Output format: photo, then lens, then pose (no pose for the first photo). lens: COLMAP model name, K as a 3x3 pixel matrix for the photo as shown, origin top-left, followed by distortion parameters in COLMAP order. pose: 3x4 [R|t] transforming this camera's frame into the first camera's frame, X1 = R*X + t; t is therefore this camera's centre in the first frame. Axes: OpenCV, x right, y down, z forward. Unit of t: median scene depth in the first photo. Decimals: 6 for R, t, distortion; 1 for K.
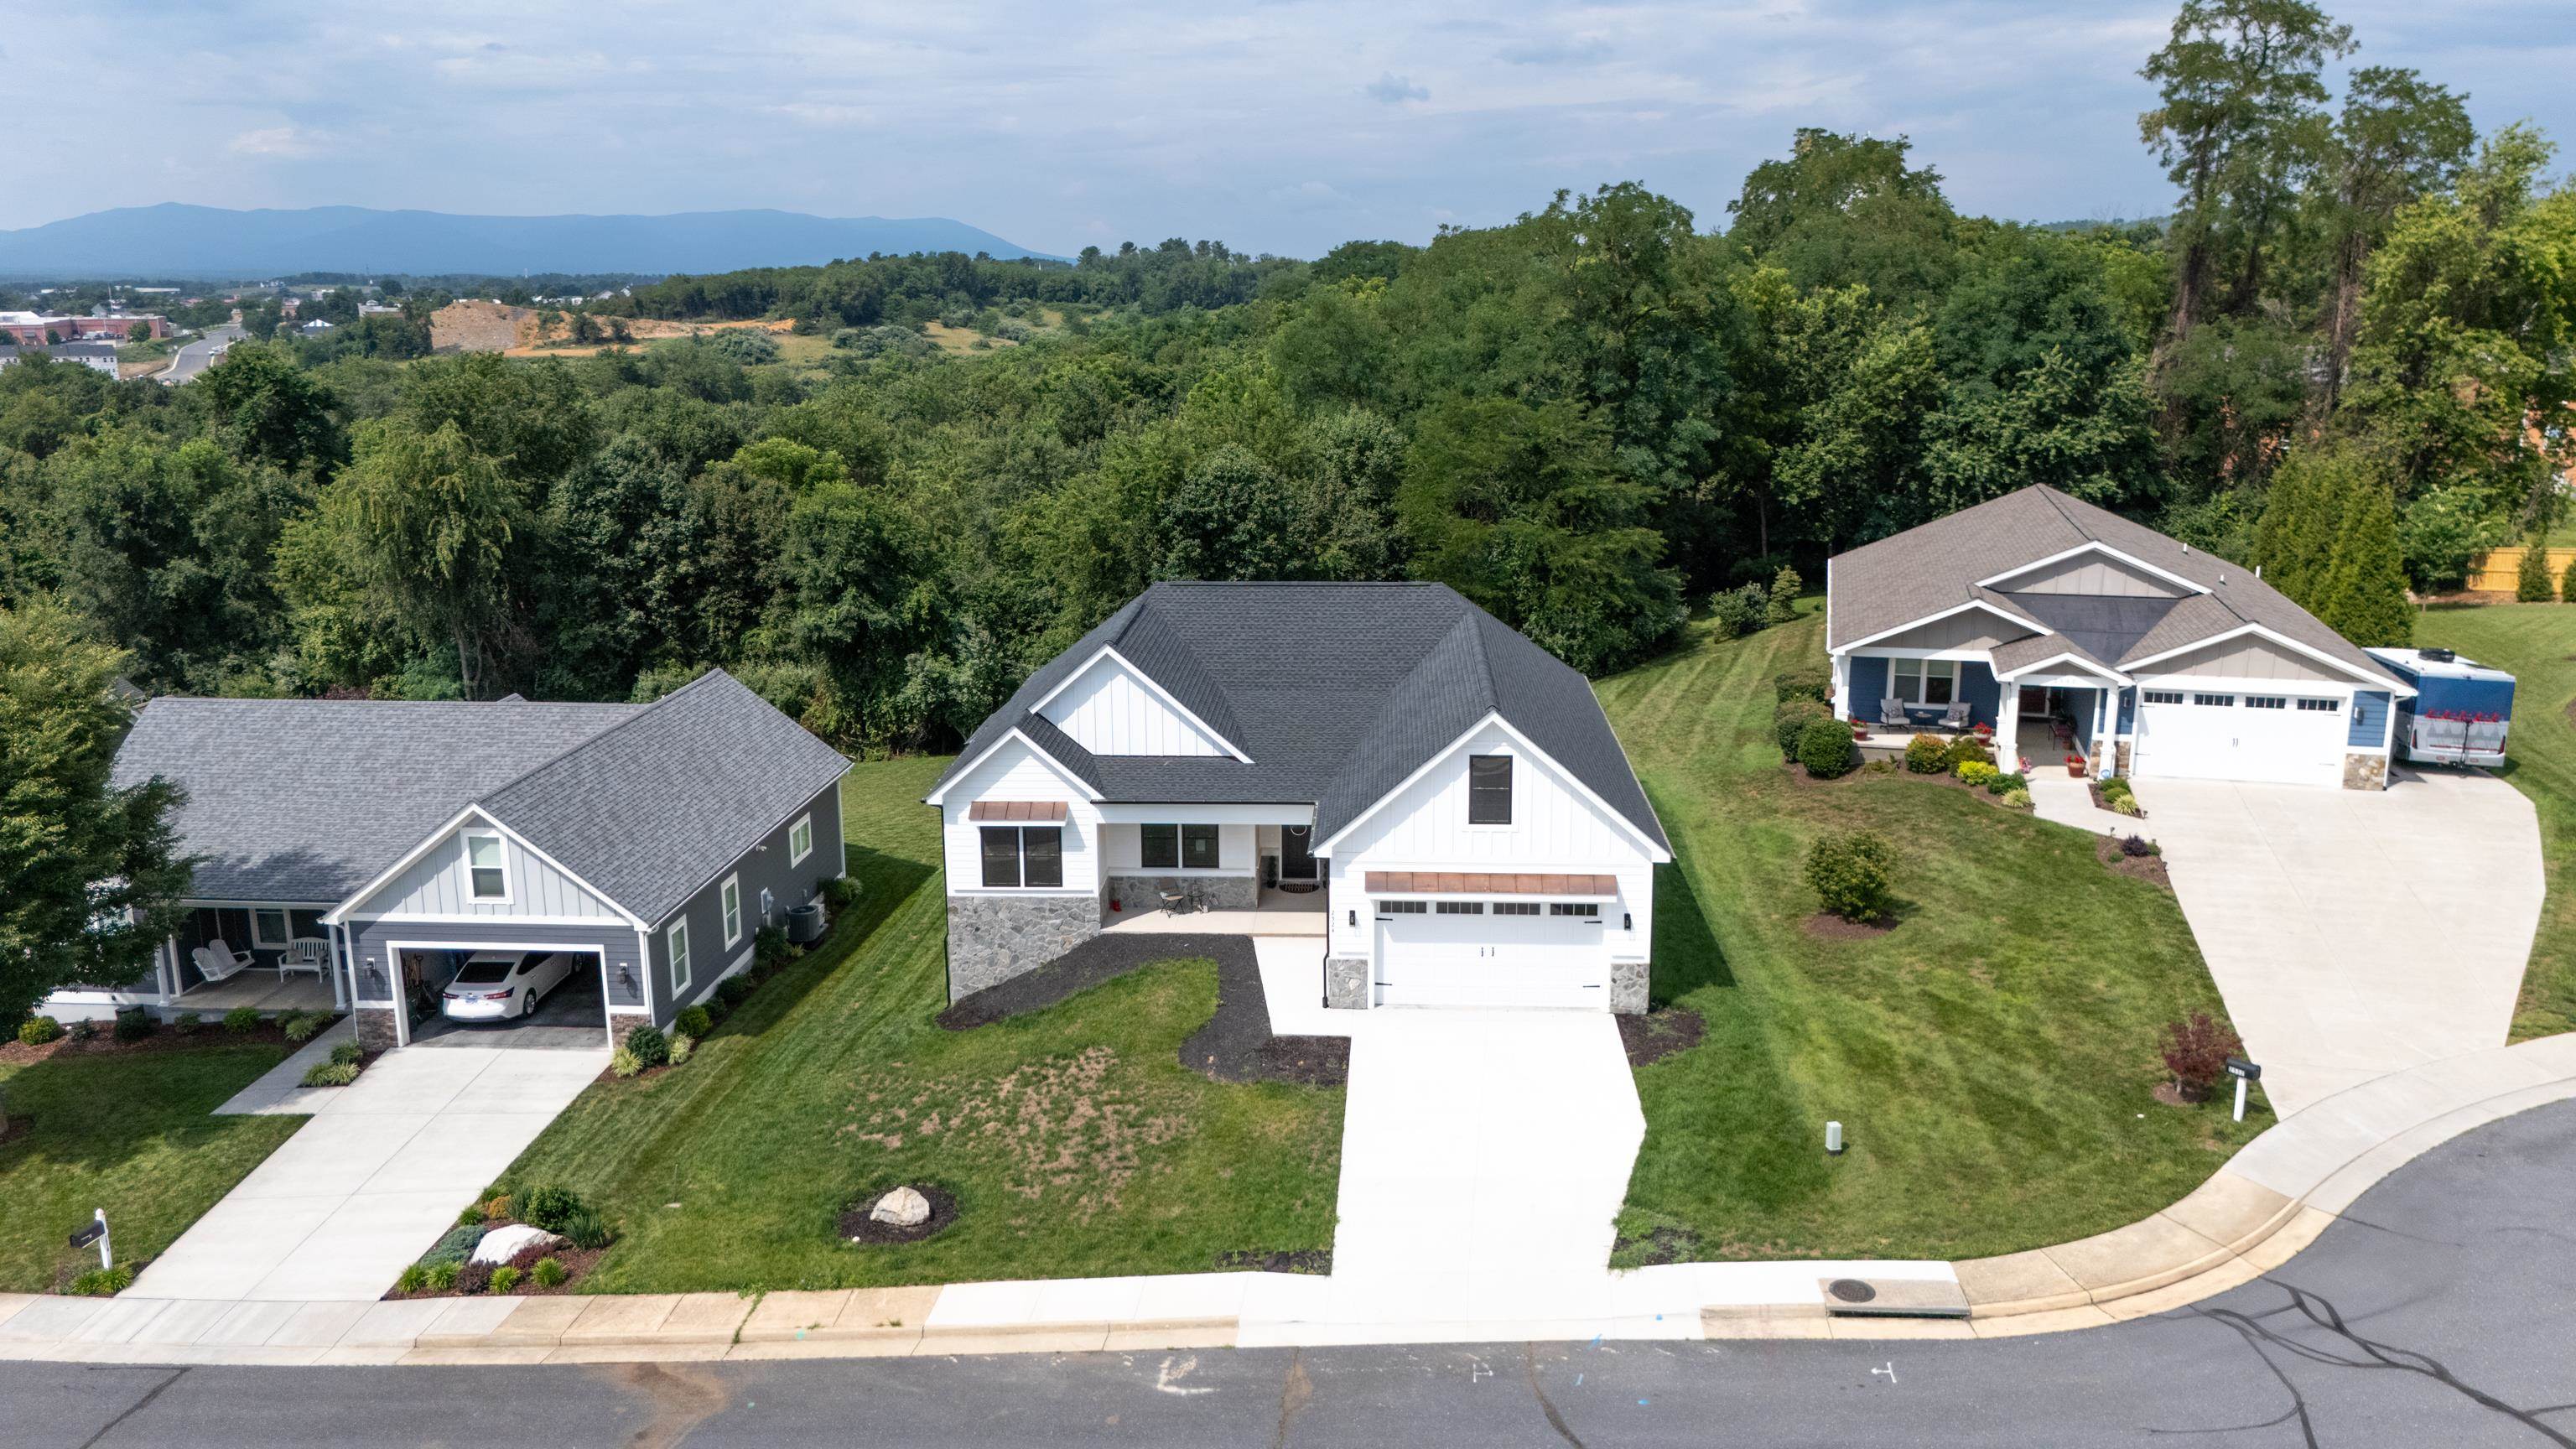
lens RADIAL K [[1909.4, 0, 1288.0], [0, 1909.4, 724.5], [0, 0, 1]] dist [0.061428, -0.058455]
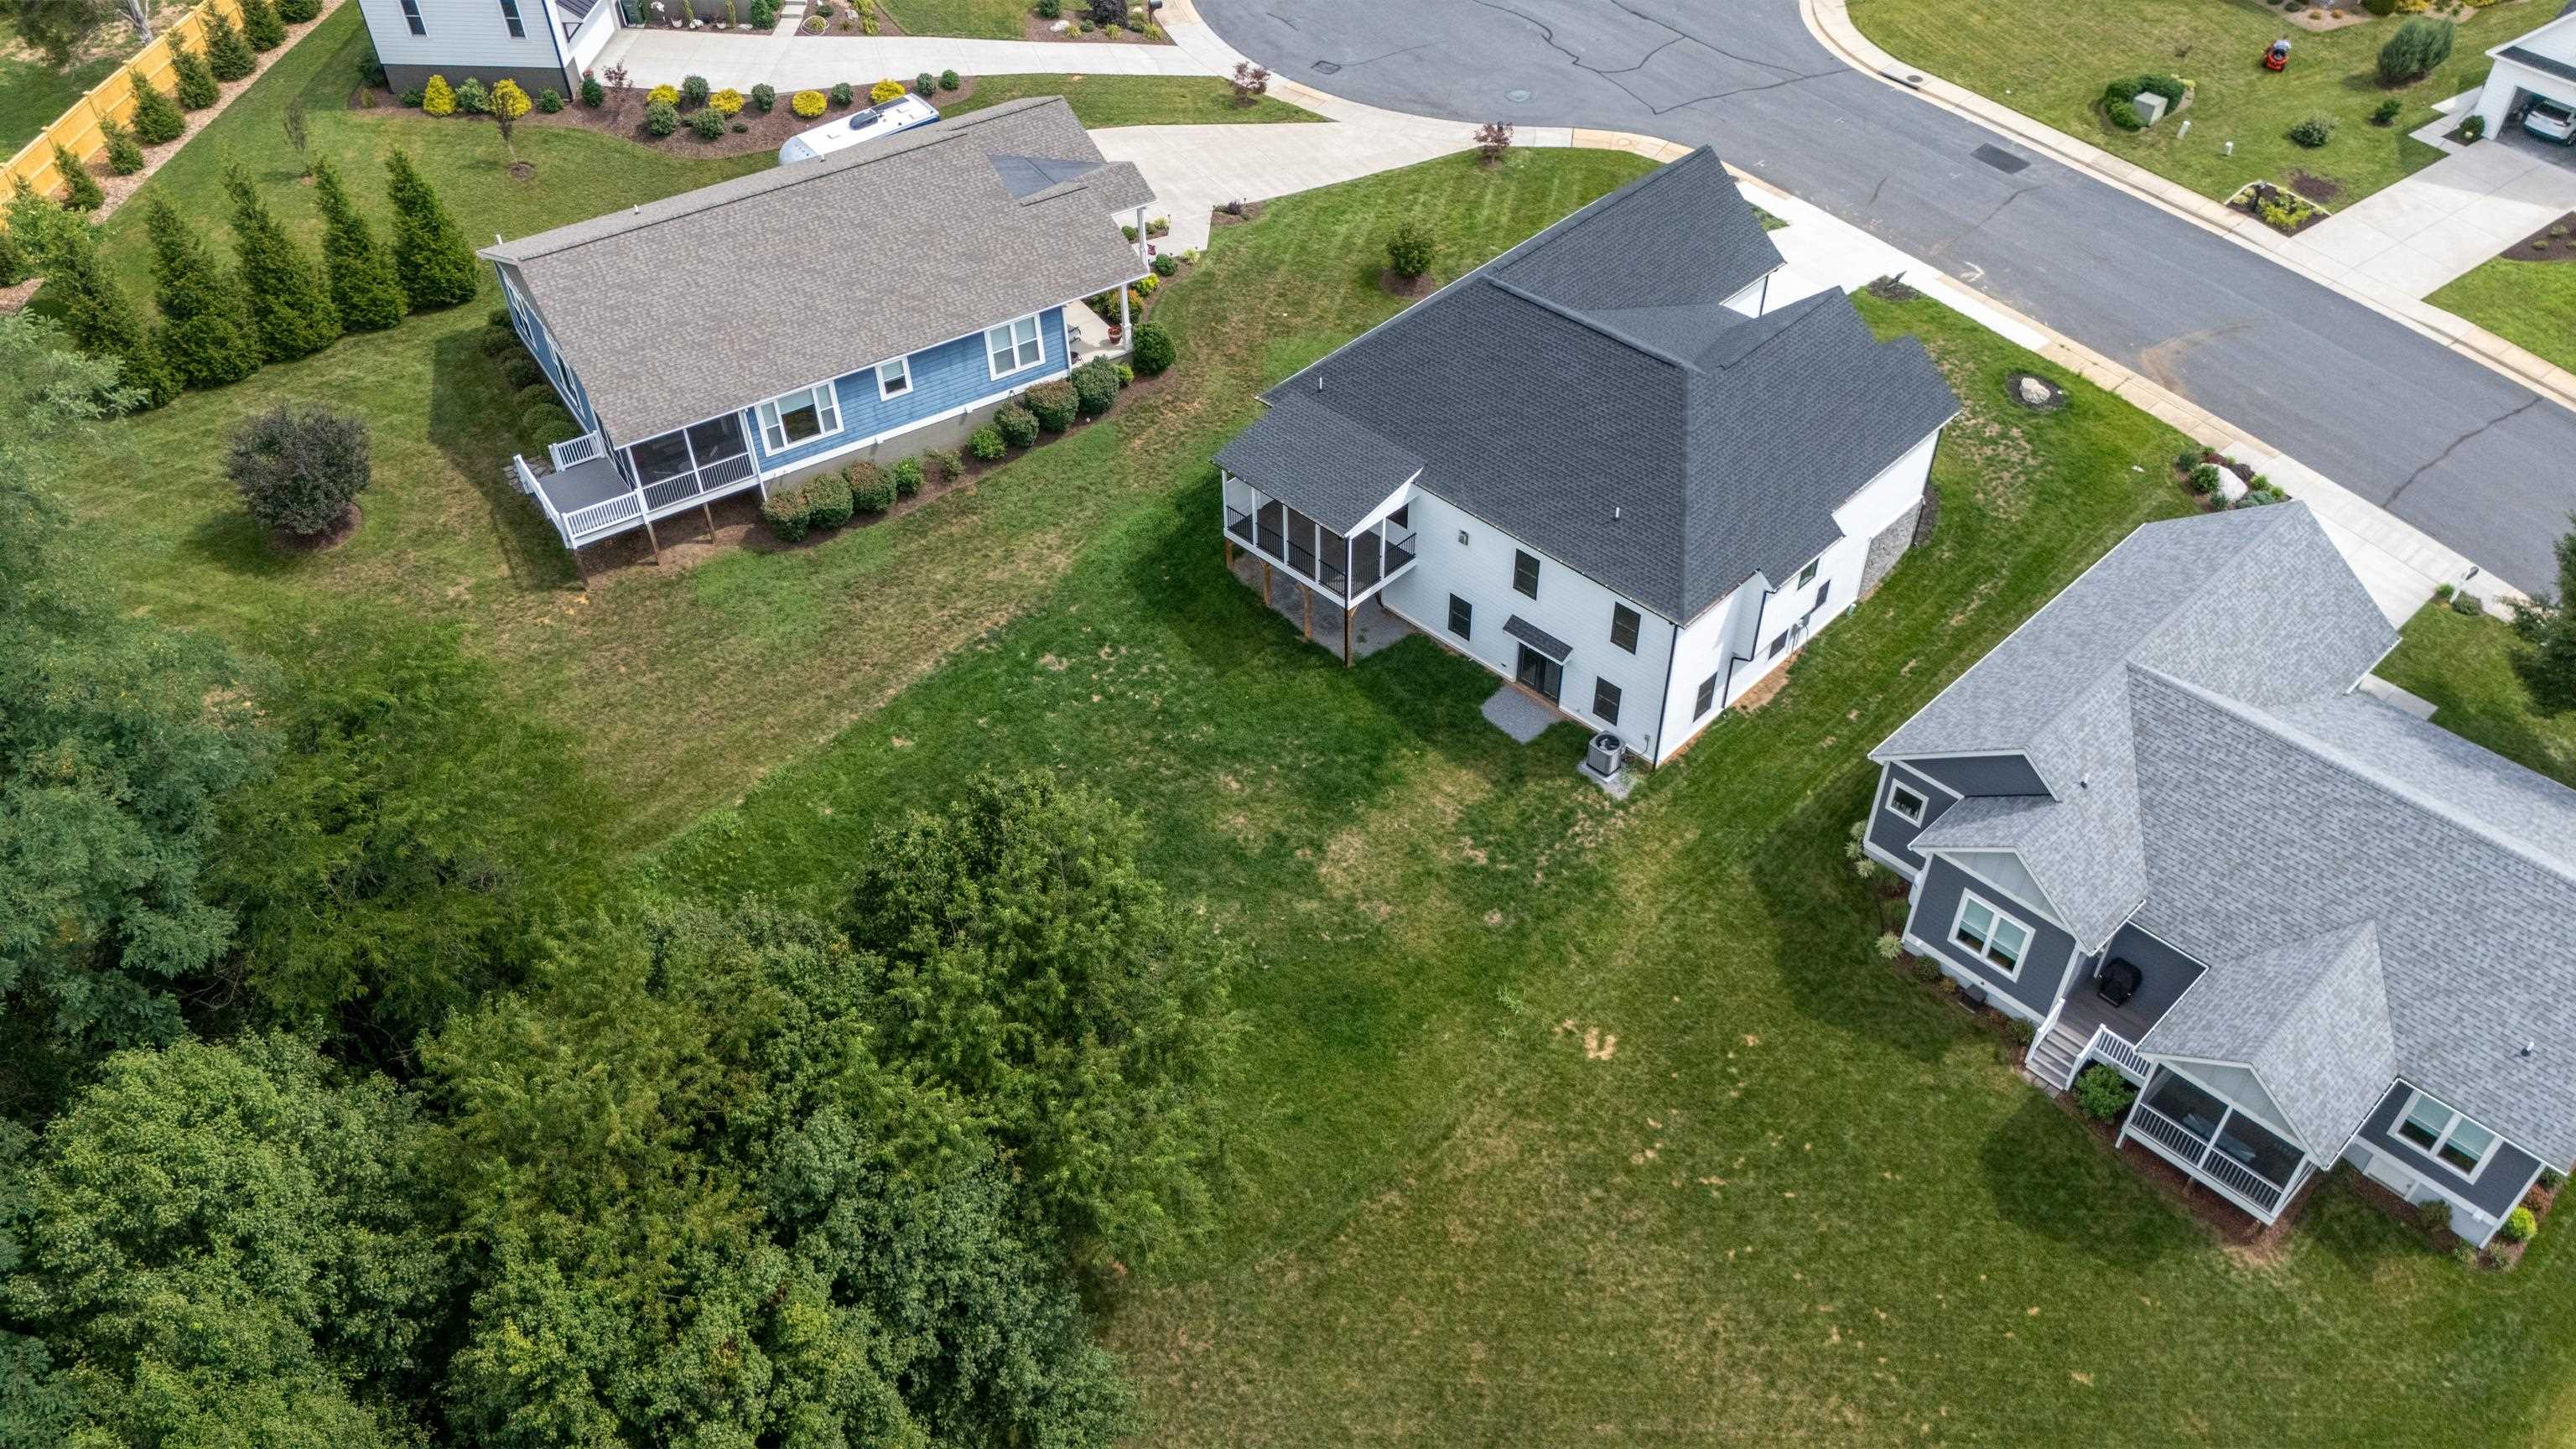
lens RADIAL K [[1896.8, 0, 1288.0], [0, 1896.8, 724.5], [0, 0, 1]] dist [0.082103, -0.088596]
pose [[-0.748693, -0.437775, 0.497808, -0.602337], [0.171627, 0.597329, 0.783417, -0.964972], [-0.640315, 0.671976, -0.372082, 1.948728]]
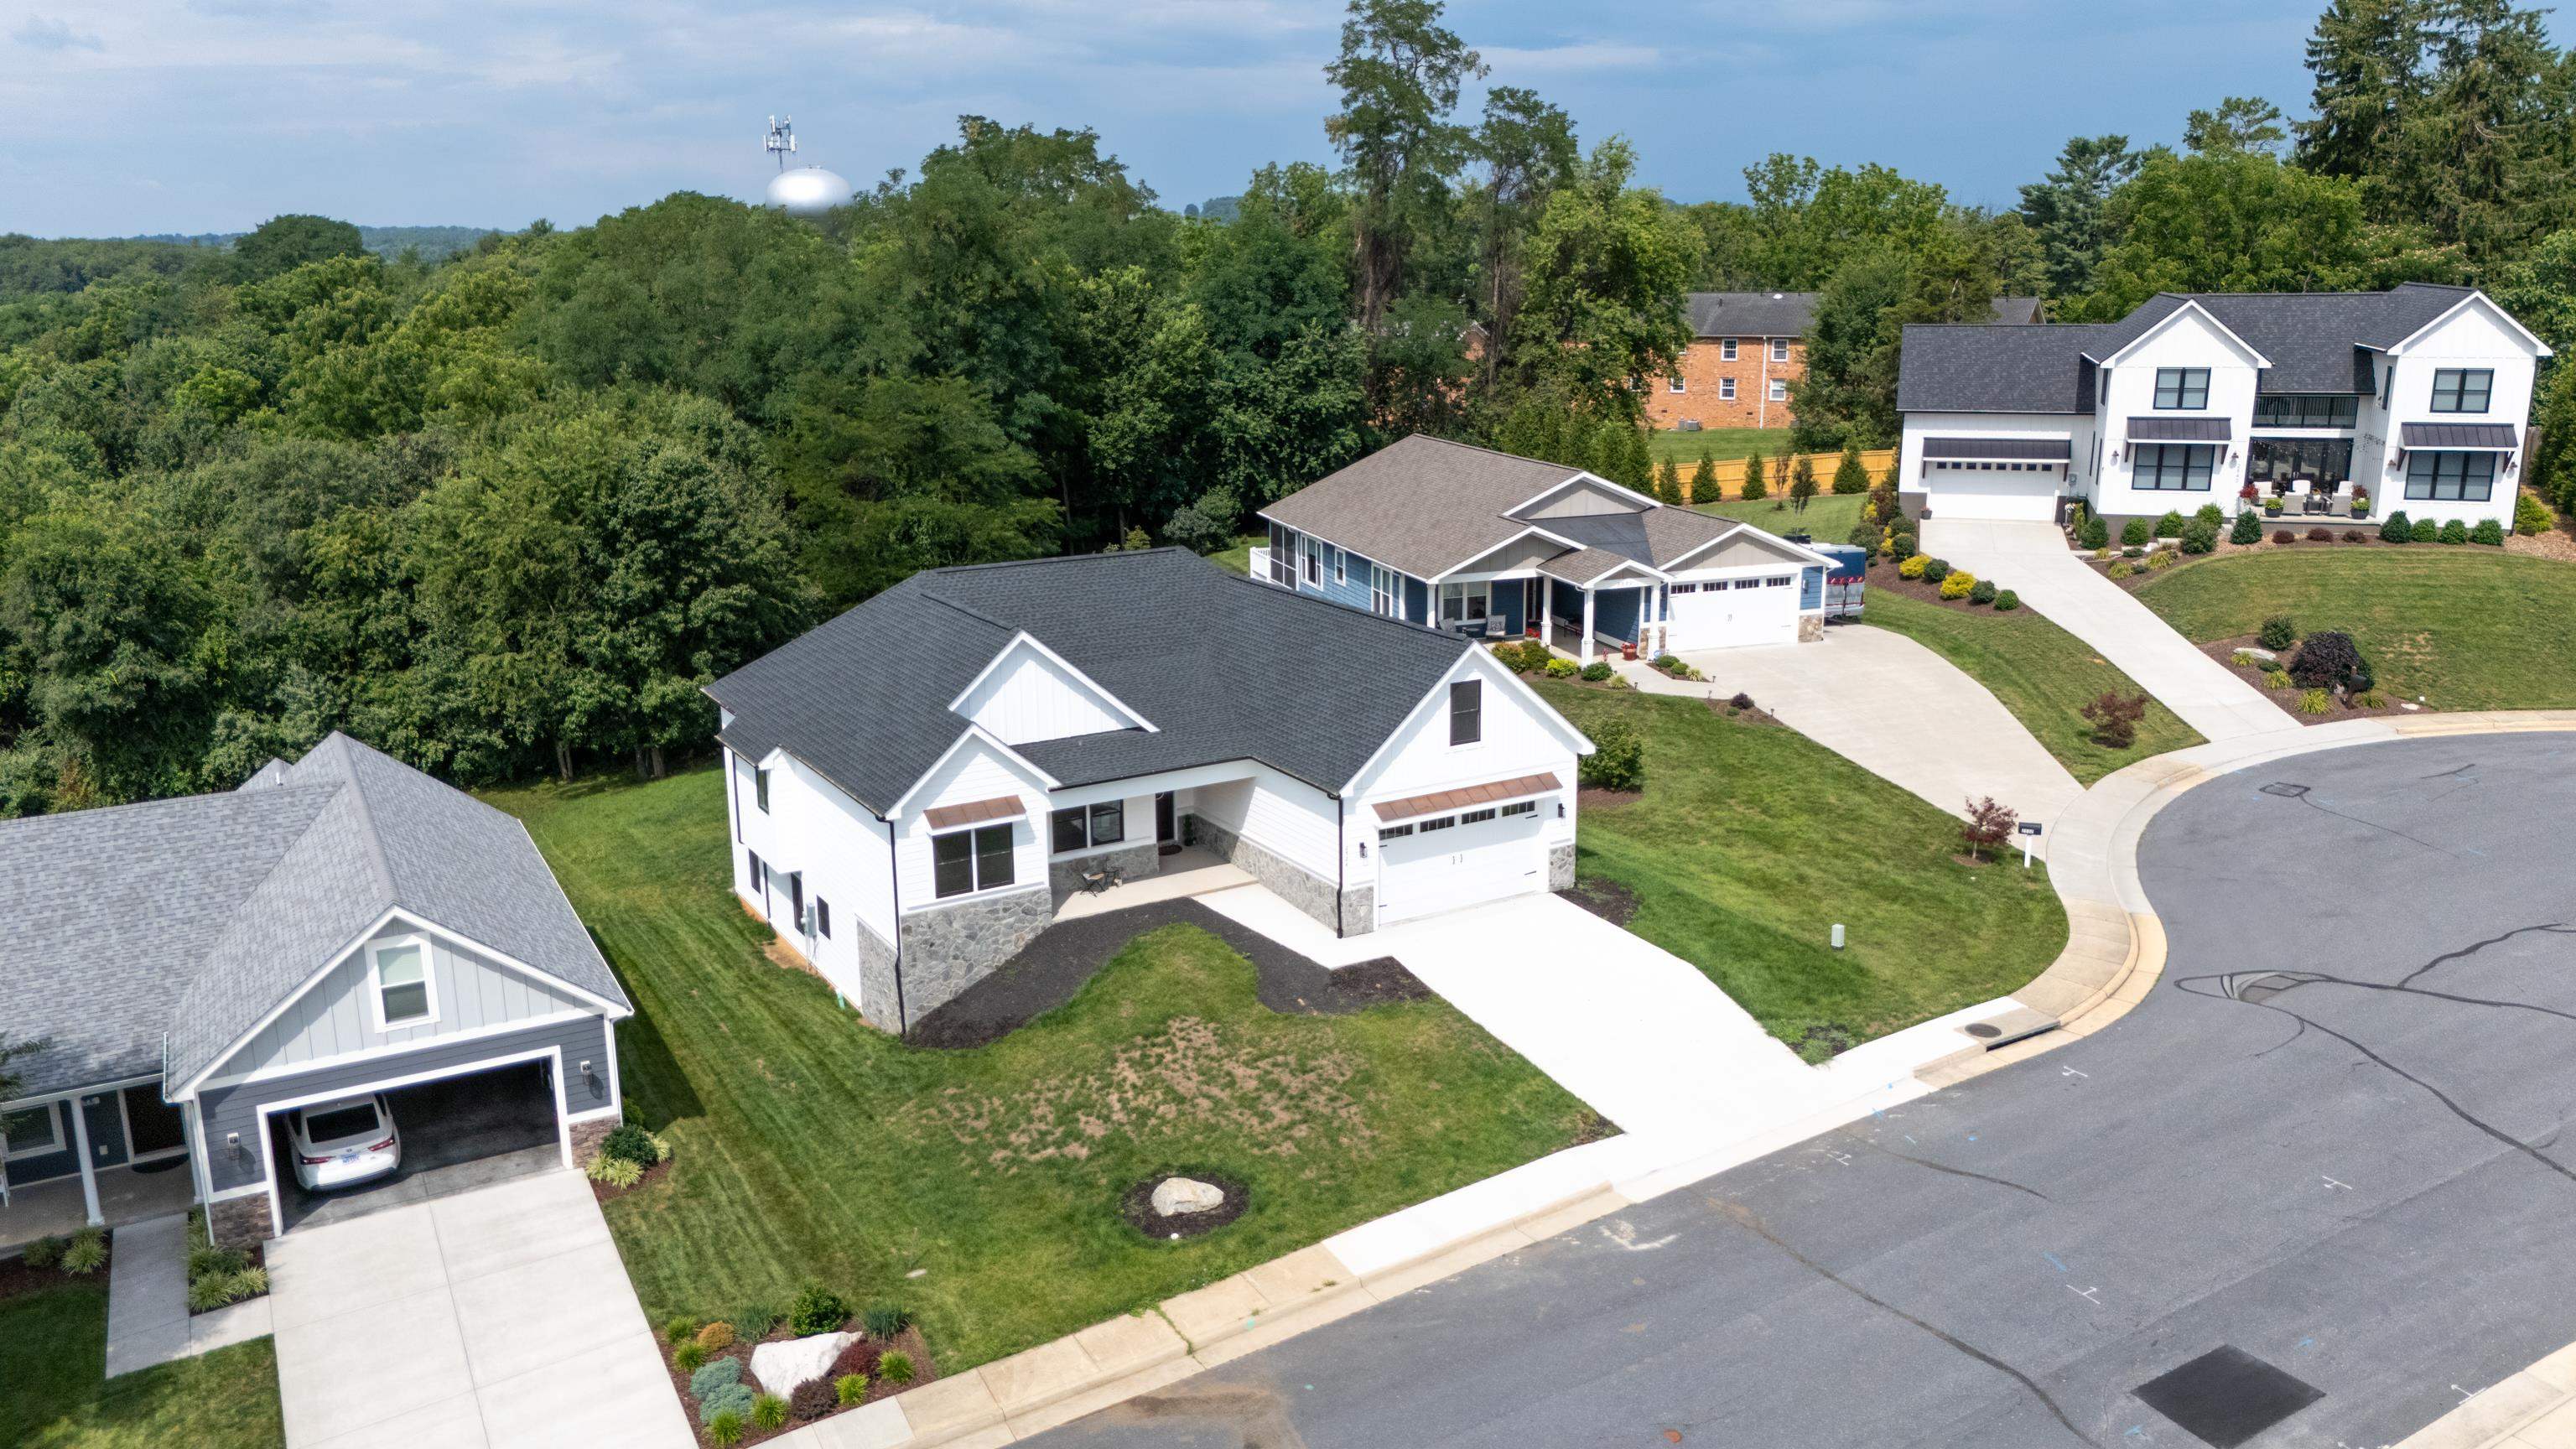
lens RADIAL K [[1896.8, 0, 1288.0], [0, 1896.8, 724.5], [0, 0, 1]] dist [0.082103, -0.088596]
pose [[0.828360, -0.136806, 0.543235, -0.522805], [0.131836, 0.990094, 0.048309, -0.023496], [-0.544463, 0.031601, 0.838189, 0.112562]]
